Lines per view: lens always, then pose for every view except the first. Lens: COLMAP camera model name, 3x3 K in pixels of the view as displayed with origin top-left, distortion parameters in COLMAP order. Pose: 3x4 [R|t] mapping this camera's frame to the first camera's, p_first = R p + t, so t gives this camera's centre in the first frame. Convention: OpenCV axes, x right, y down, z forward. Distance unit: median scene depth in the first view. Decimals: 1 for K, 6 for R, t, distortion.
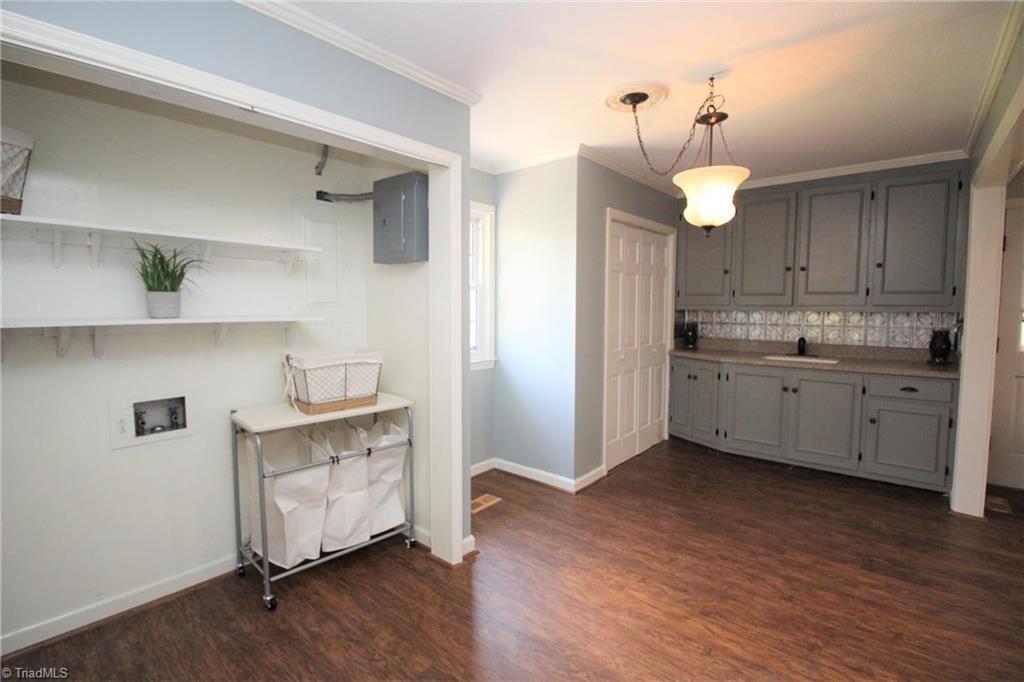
lens RADIAL K [[474.3, 0, 512.4], [0, 474.3, 339.9], [0, 0, 1]] dist [-0.006741, -0.003836]
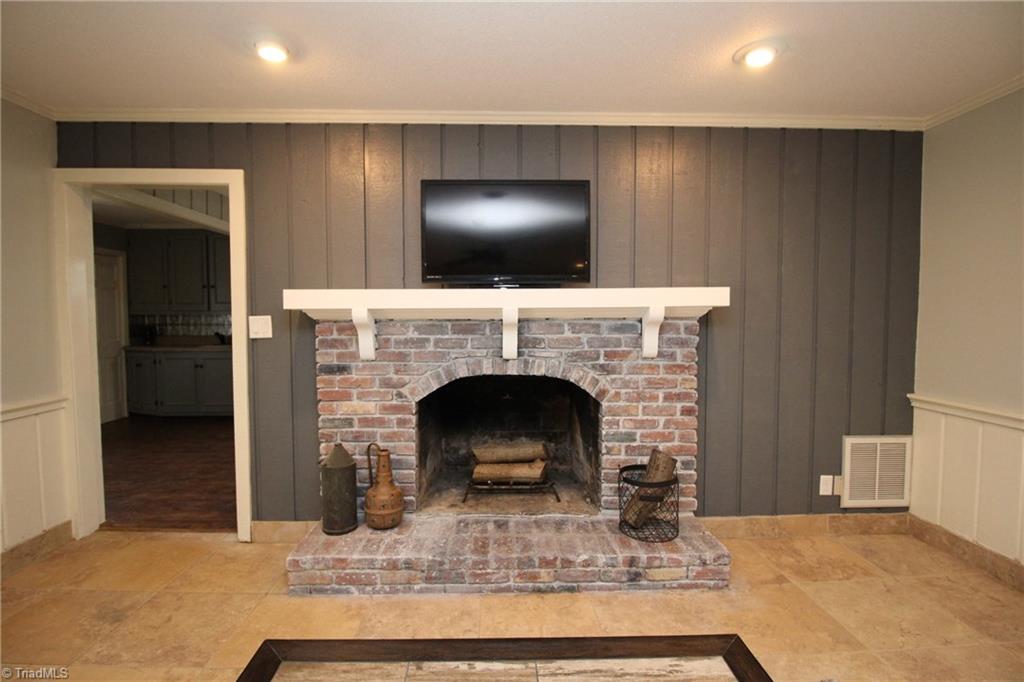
lens RADIAL K [[474.3, 0, 511.9], [0, 474.3, 336.3], [0, 0, 1]] dist [-0.006741, -0.003836]
pose [[0.754983, -0.036678, 0.654717, 0.290620], [0.052668, 0.998601, -0.004791, 0.056734], [-0.653625, 0.038100, 0.755859, -0.654996]]
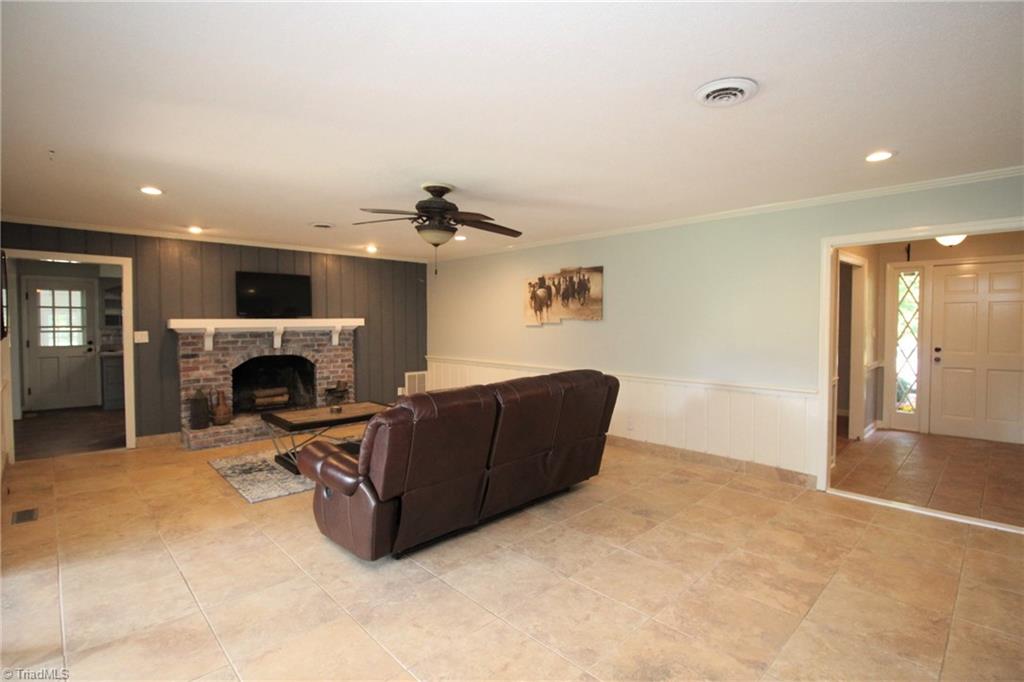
lens RADIAL K [[474.3, 0, 510.7], [0, 474.3, 339.7], [0, 0, 1]] dist [-0.006741, -0.003836]
pose [[0.105748, -0.039040, 0.993626, -1.741313], [0.078321, 0.996452, 0.030816, 0.081158], [-0.991304, 0.074563, 0.108430, -1.500351]]
